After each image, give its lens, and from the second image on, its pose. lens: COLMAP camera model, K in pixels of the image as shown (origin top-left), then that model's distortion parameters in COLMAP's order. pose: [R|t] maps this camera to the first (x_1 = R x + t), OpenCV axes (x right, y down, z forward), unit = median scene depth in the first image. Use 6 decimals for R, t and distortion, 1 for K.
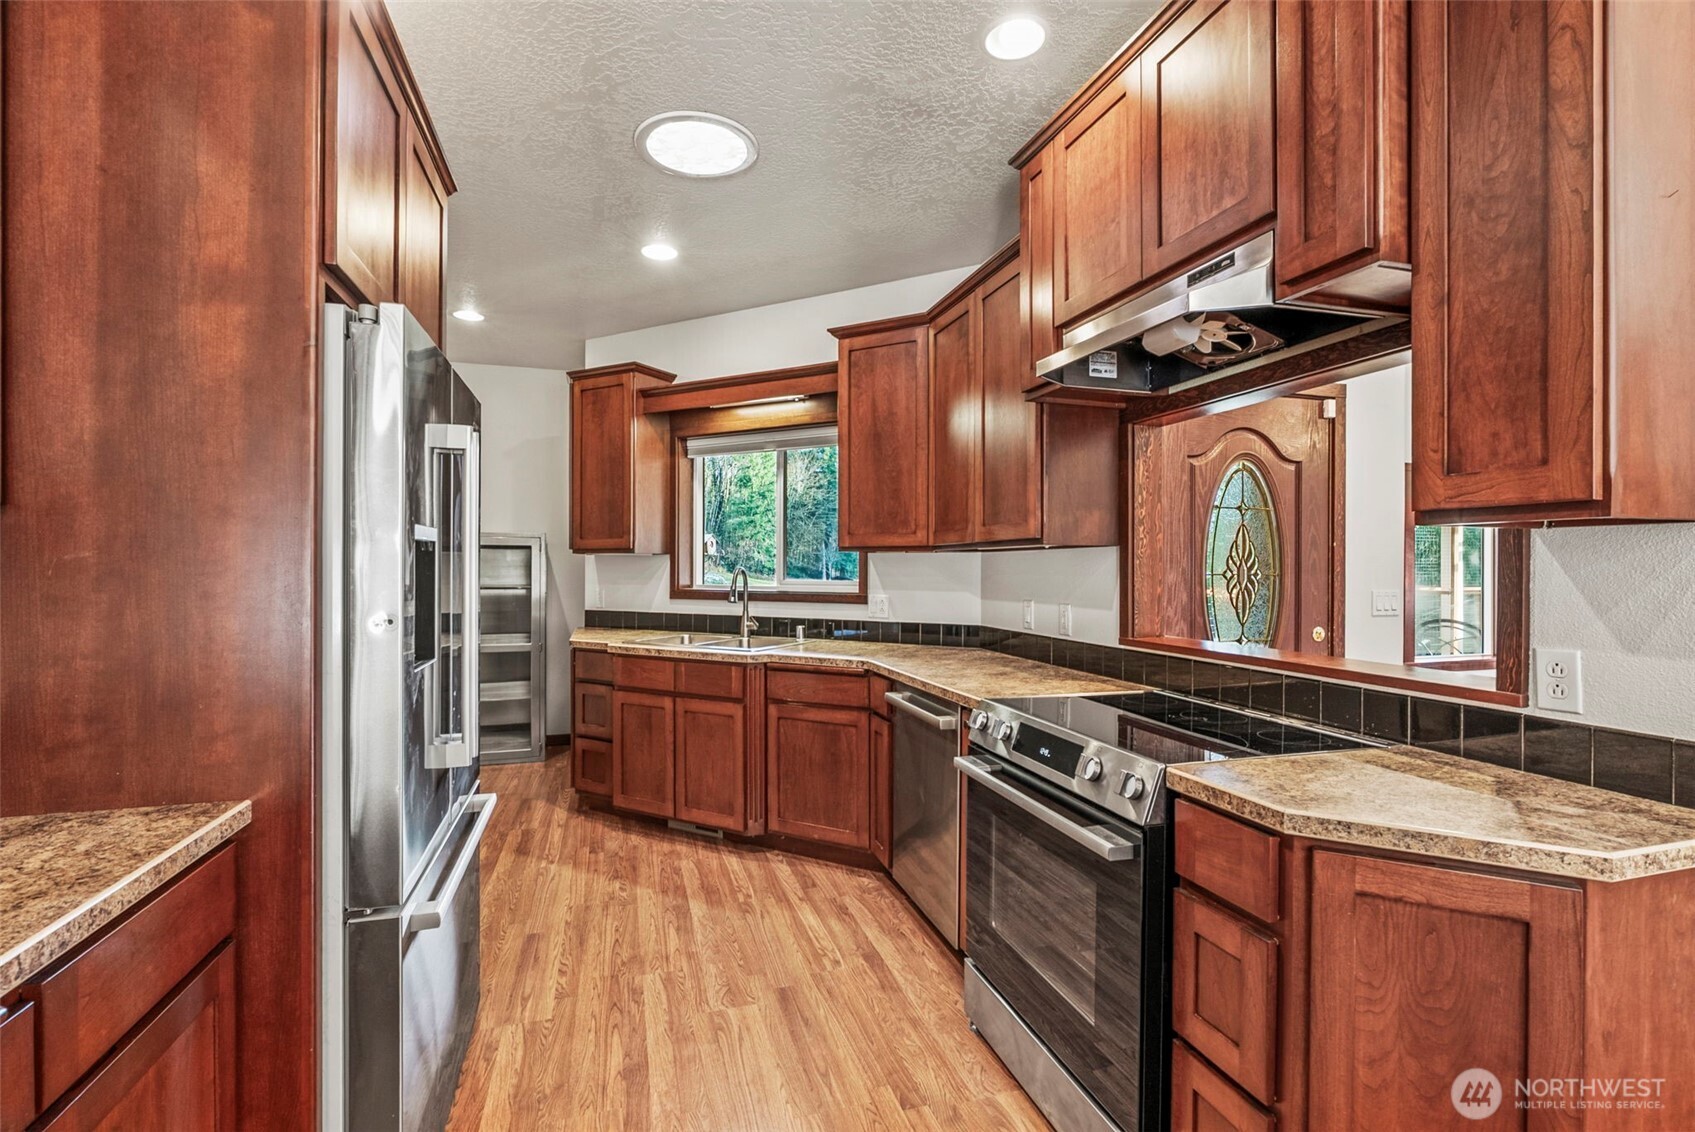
lens RADIAL K [[764.7, 0, 847.5], [0, 764.7, 566.0], [0, 0, 1]] dist [0.001271, 0.000241]
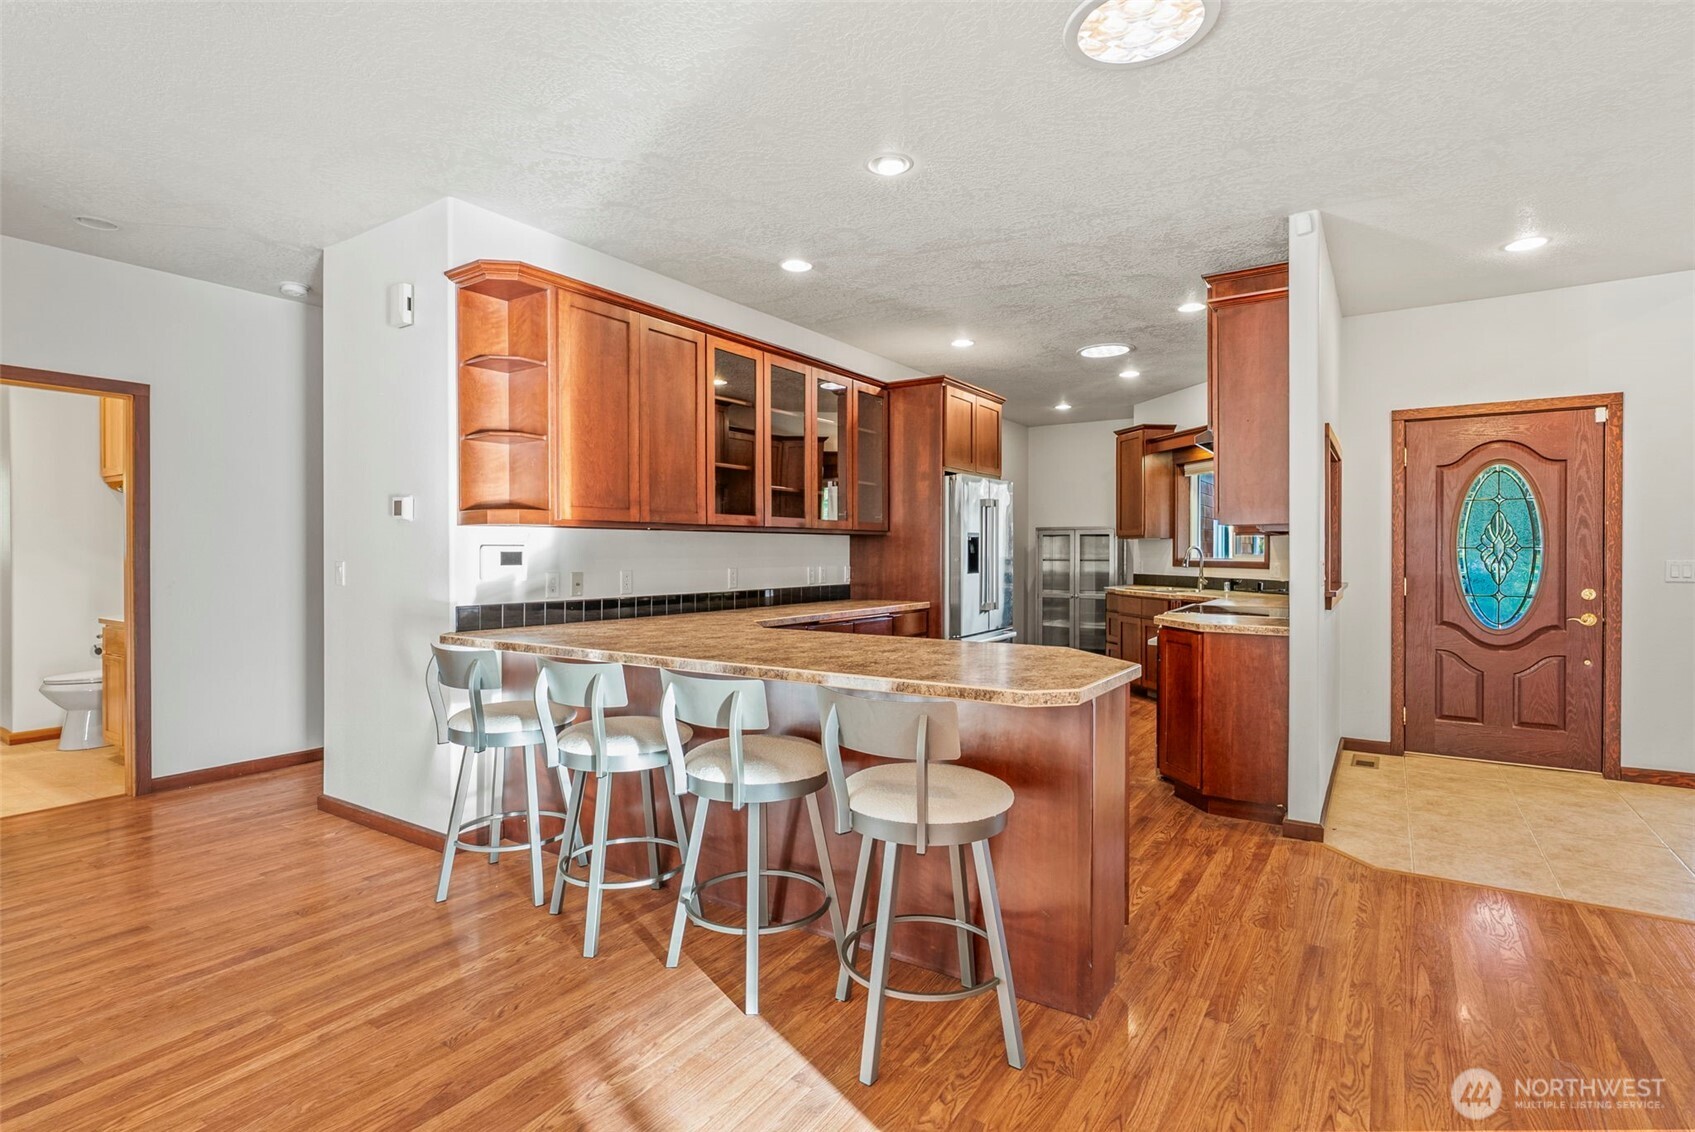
lens RADIAL K [[786.9, 0, 857.5], [0, 786.9, 549.3], [0, 0, 1]] dist [-0.001711, 0.001216]
pose [[0.630642, -0.004953, -0.776058, 0.677297], [0.002485, 0.999987, -0.004362, 0.013722], [0.776070, 0.000822, 0.630646, -0.588981]]
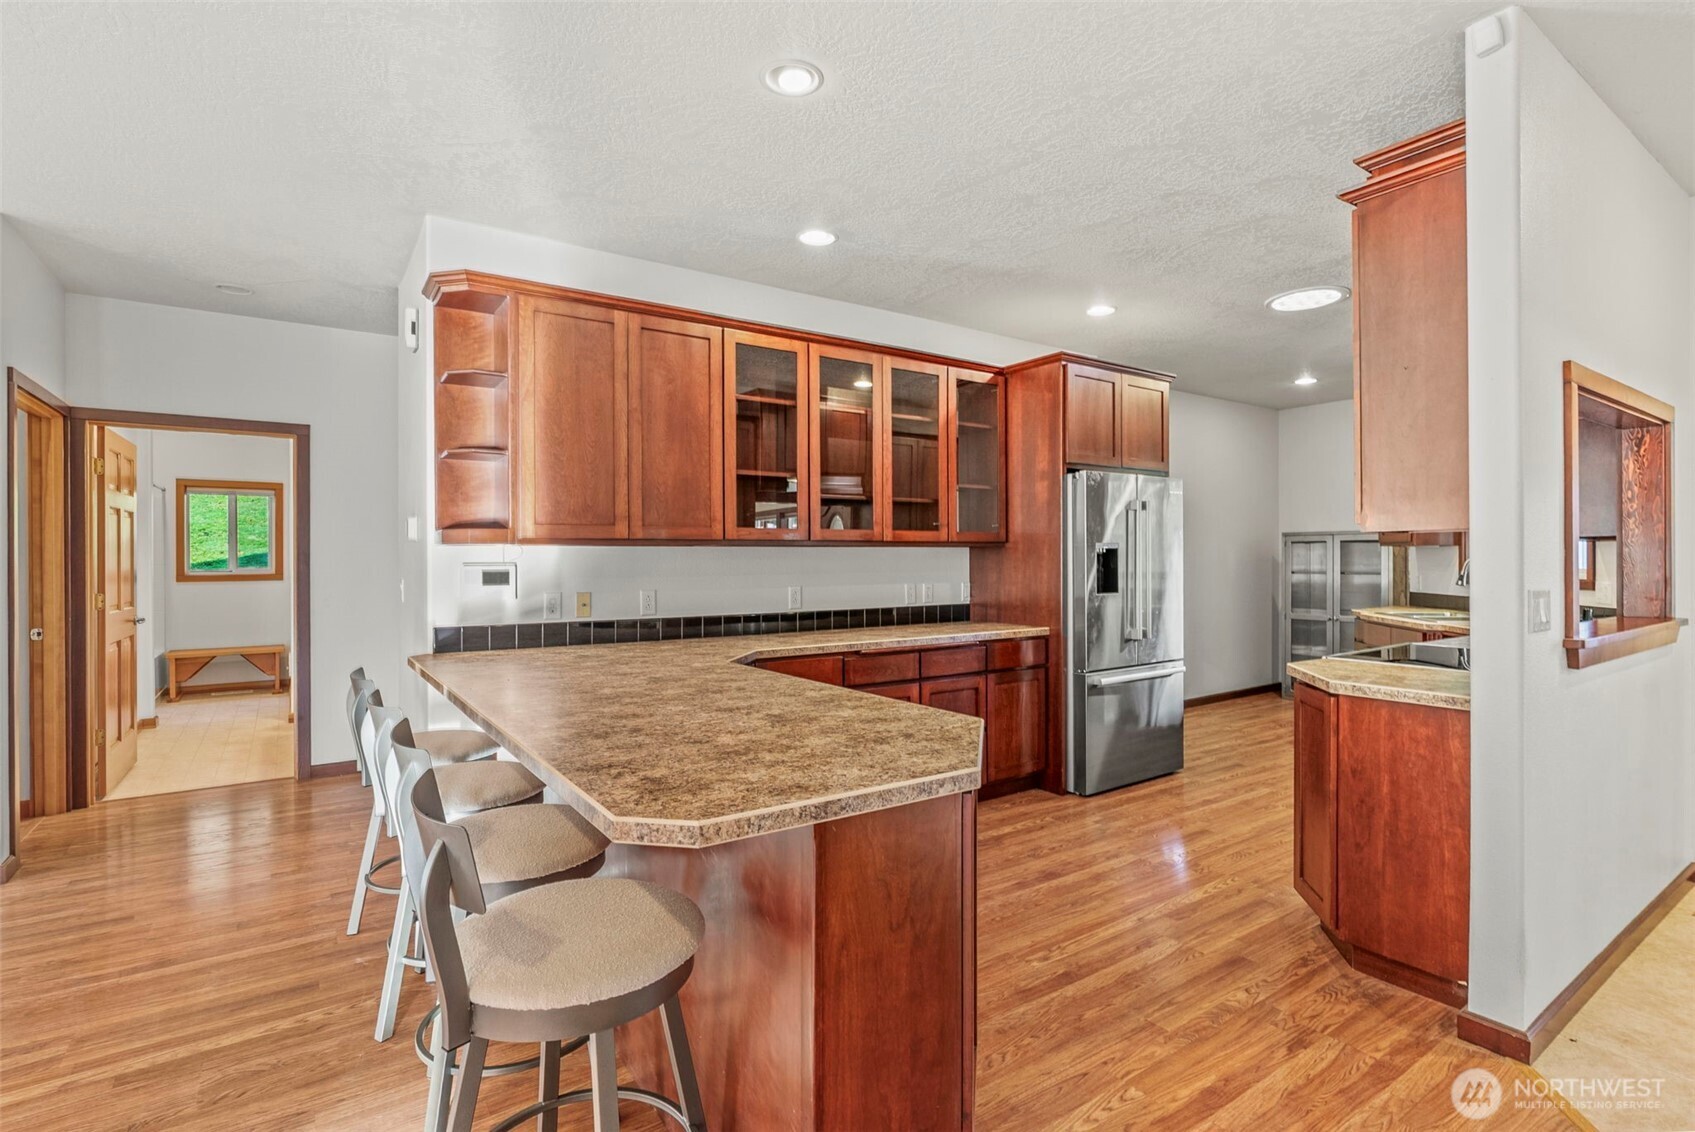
lens RADIAL K [[783.1, 0, 865.7], [0, 783.1, 553.7], [0, 0, 1]] dist [-0.002596, 0.000057]
pose [[0.308912, -0.010701, -0.951030, 0.681687], [0.005486, 0.999940, -0.009469, 0.003599], [0.951075, -0.002292, 0.308952, -0.253581]]
